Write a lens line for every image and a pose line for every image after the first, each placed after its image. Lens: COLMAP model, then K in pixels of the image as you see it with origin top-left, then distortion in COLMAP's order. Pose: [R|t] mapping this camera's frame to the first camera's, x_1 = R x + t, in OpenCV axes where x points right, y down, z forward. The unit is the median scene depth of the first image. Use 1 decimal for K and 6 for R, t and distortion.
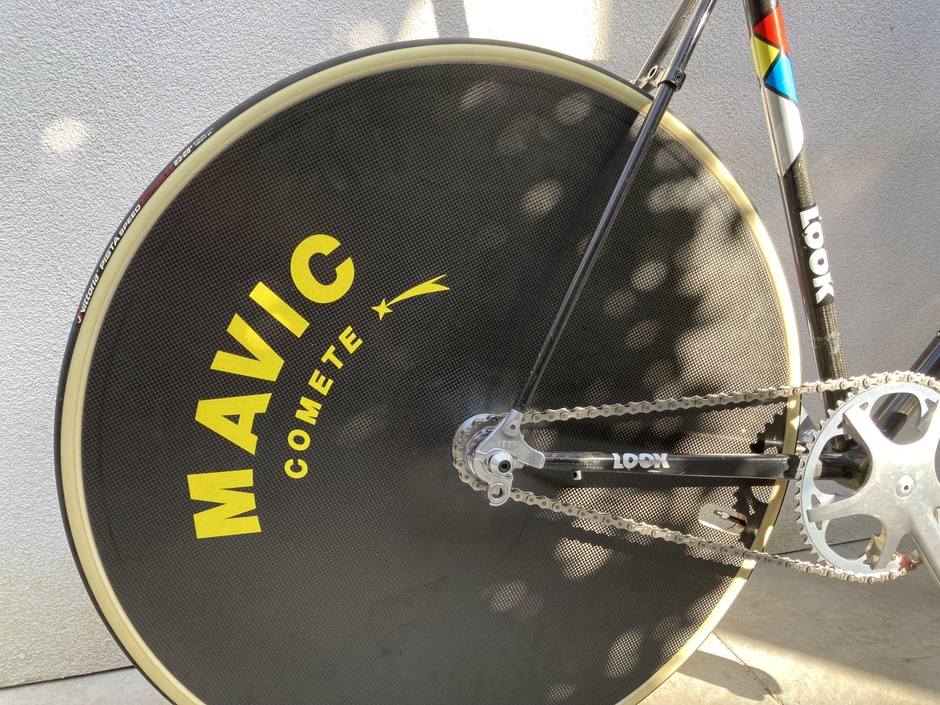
lens RADIAL K [[738.9, 0, 473.5], [0, 738.9, 305.8], [0, 0, 1]] dist [0.019486, -0.009908]
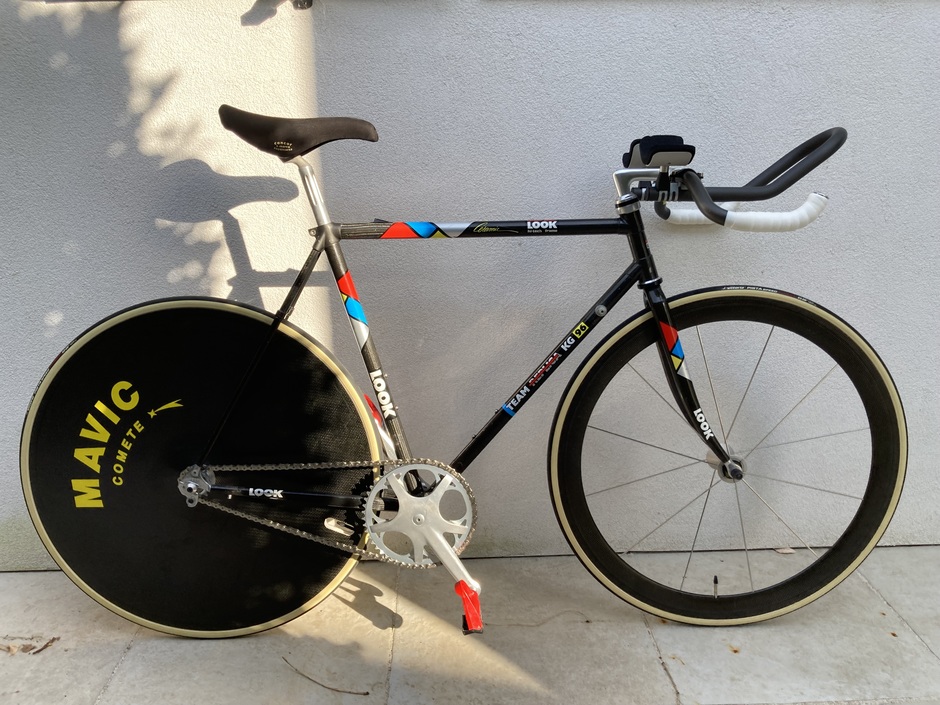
lens RADIAL K [[738.9, 0, 473.5], [0, 738.9, 305.8], [0, 0, 1]] dist [0.019486, -0.009908]
pose [[0.966518, 0.039503, -0.253541, 1.379540], [-0.038389, 0.999219, 0.009342, -0.382105], [0.253712, 0.000704, 0.967279, -0.929729]]
